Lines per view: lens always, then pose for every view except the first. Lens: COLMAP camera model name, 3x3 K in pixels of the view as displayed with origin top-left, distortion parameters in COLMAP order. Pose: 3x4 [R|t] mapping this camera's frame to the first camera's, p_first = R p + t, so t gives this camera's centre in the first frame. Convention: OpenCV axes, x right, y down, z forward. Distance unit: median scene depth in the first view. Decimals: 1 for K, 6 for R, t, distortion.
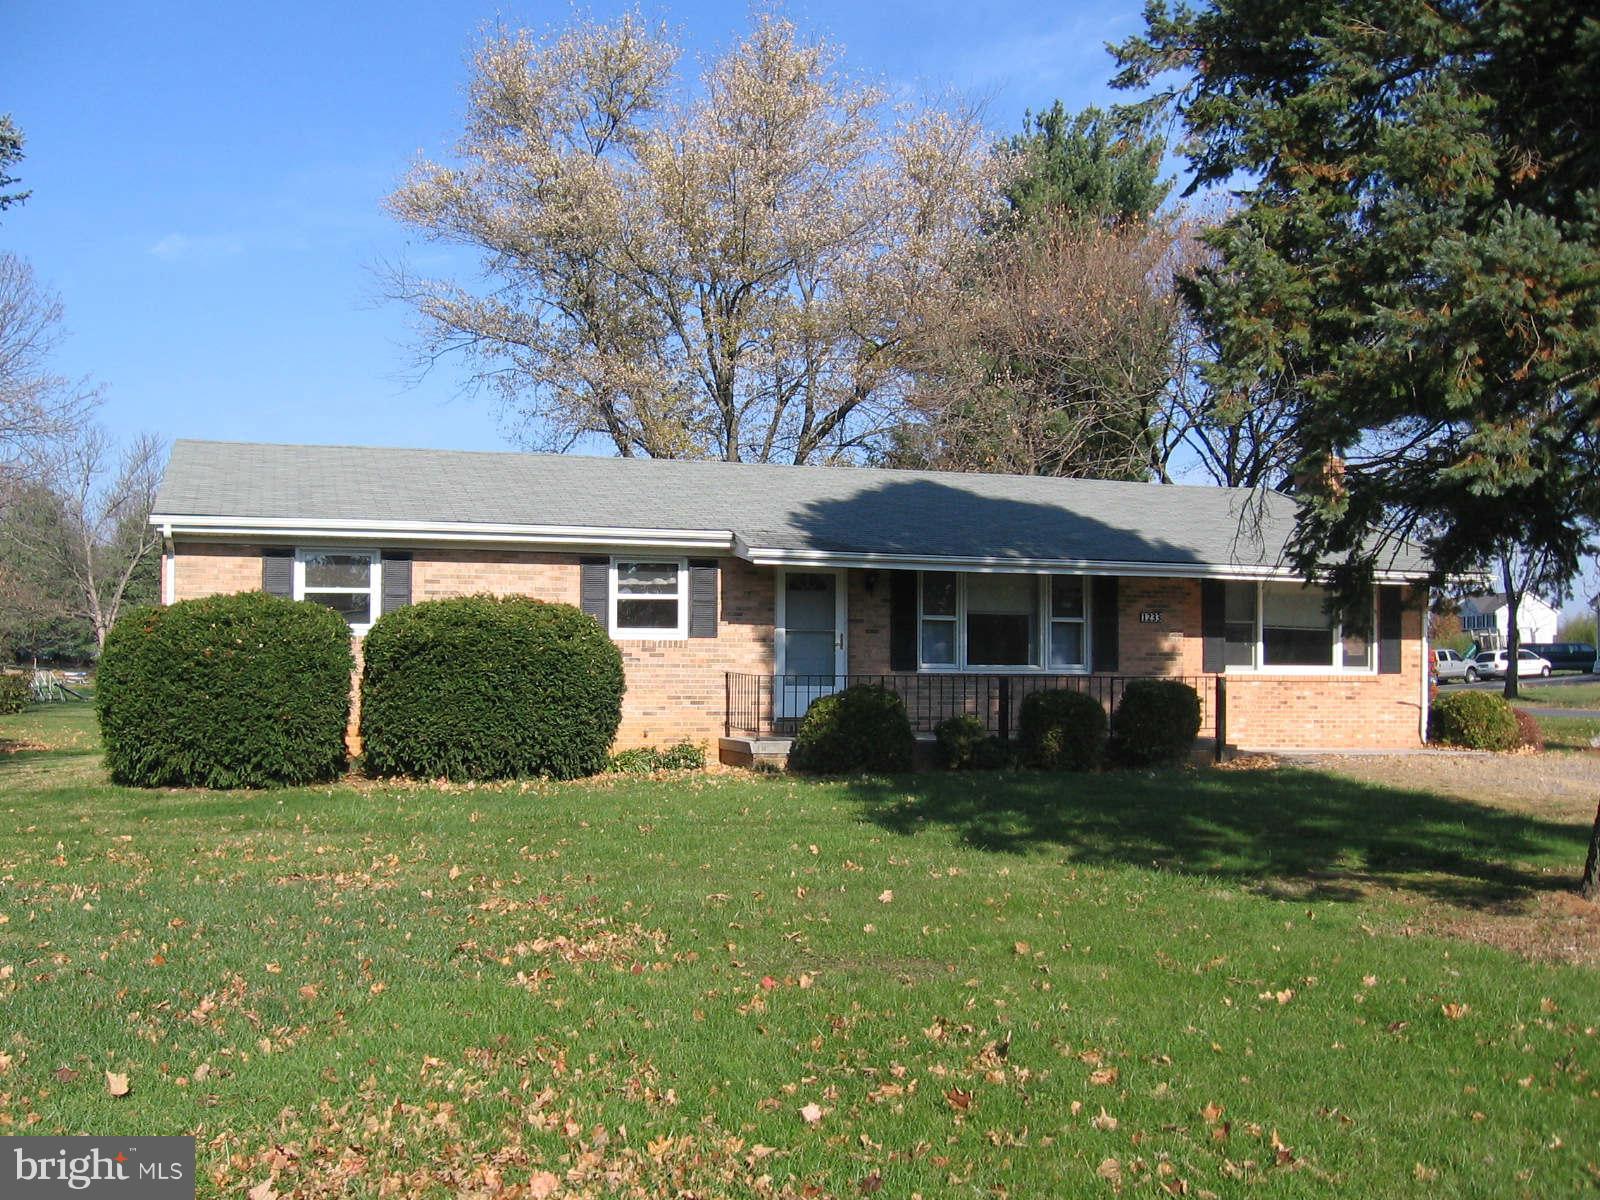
lens RADIAL K [[1660.6, 0, 795.0], [0, 1660.6, 645.0], [0, 0, 1]] dist [-0.120835, 0.017015]
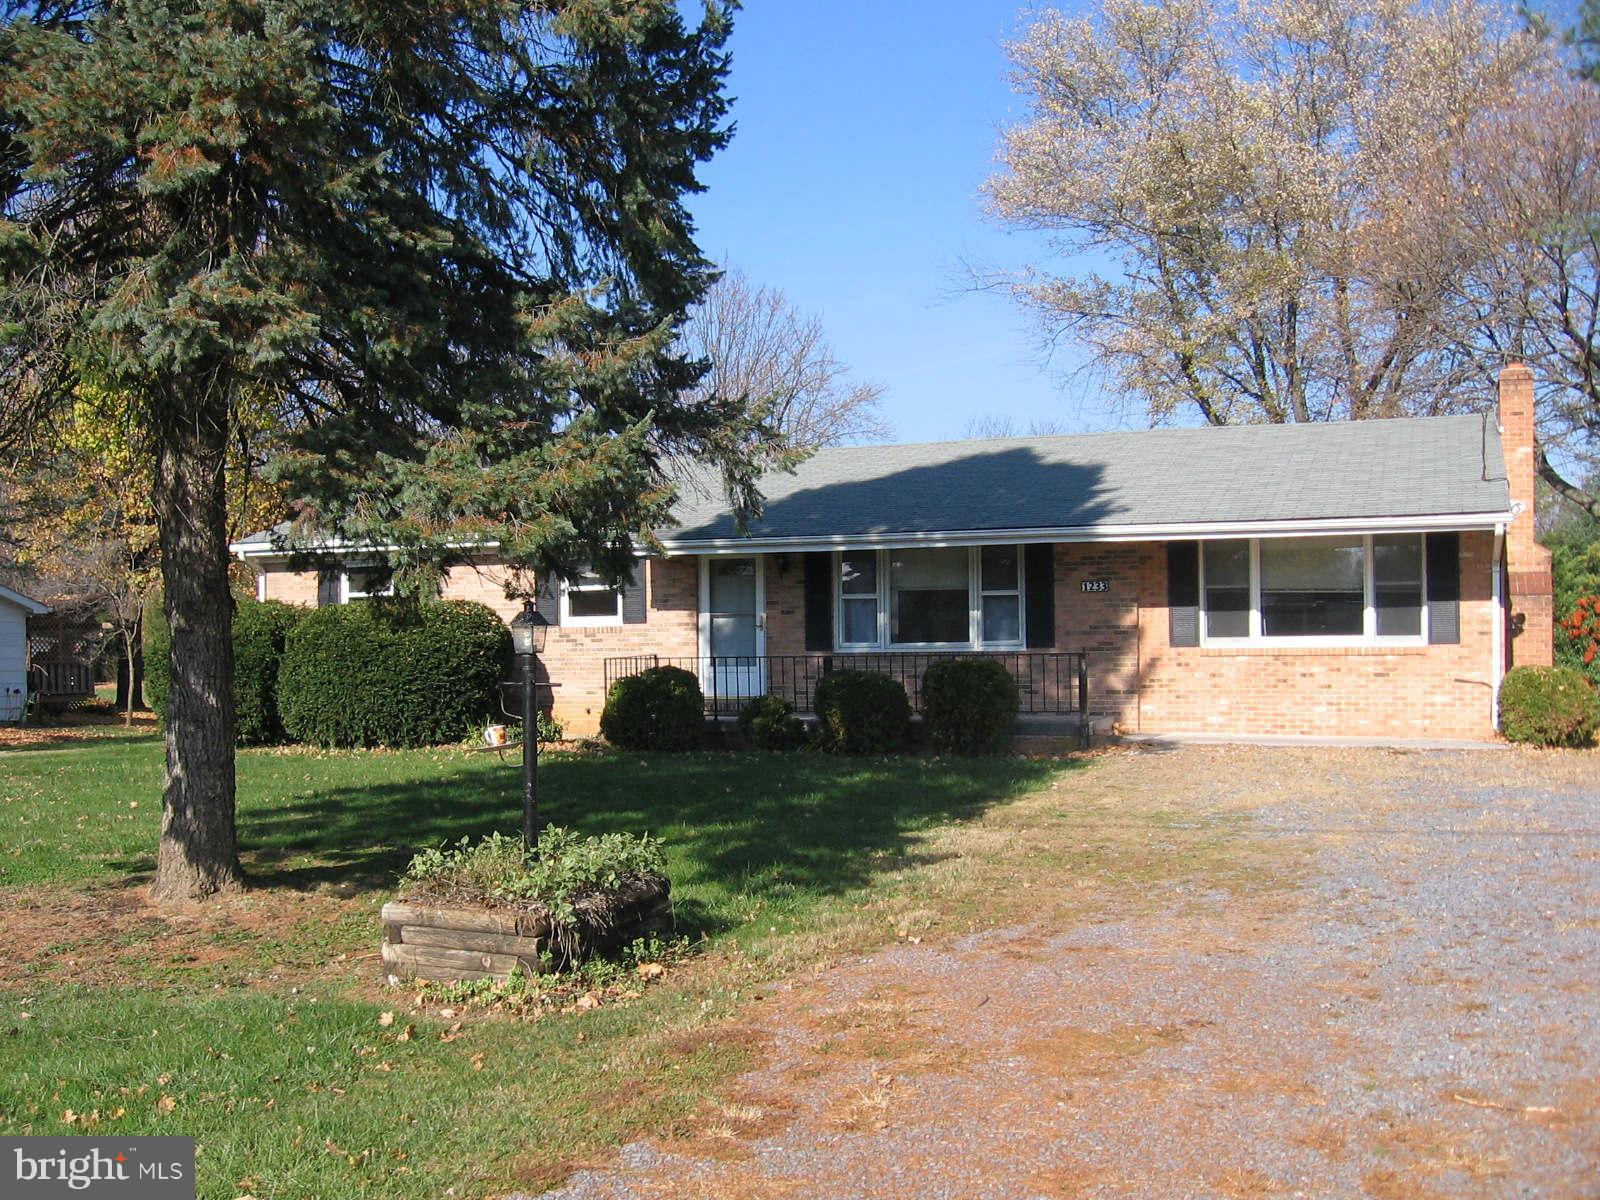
lens RADIAL K [[1706.1, 0, 800.8], [0, 1706.1, 673.3], [0, 0, 1]] dist [-0.111519, 0.000770]
pose [[0.766665, -0.004783, -0.642029, 0.750689], [0.028265, 0.999254, 0.026308, 0.001818], [0.641424, -0.038317, 0.766229, 0.207800]]
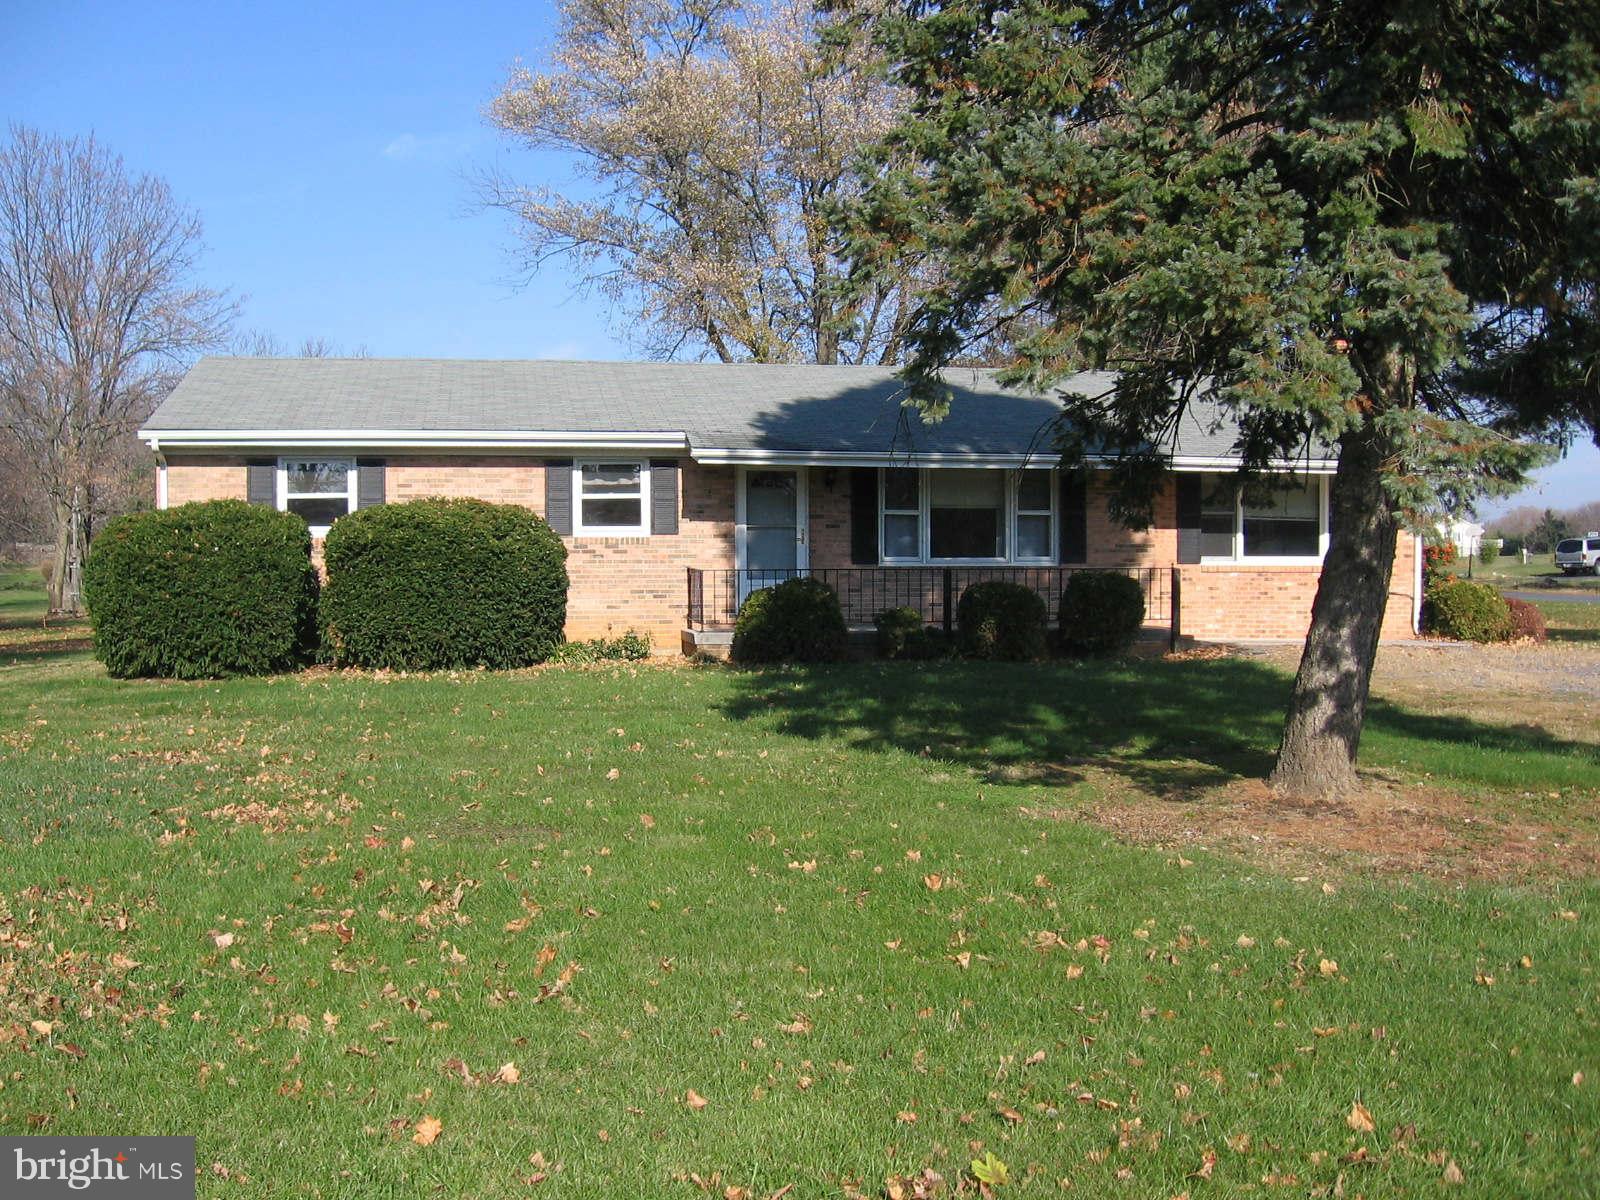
lens RADIAL K [[1660.6, 0, 795.0], [0, 1660.6, 645.0], [0, 0, 1]] dist [-0.120835, 0.017015]
pose [[0.992280, -0.002641, -0.123992, 0.156518], [0.010744, 0.997845, 0.064728, -0.001701], [0.123554, -0.065560, 0.990170, -0.033510]]
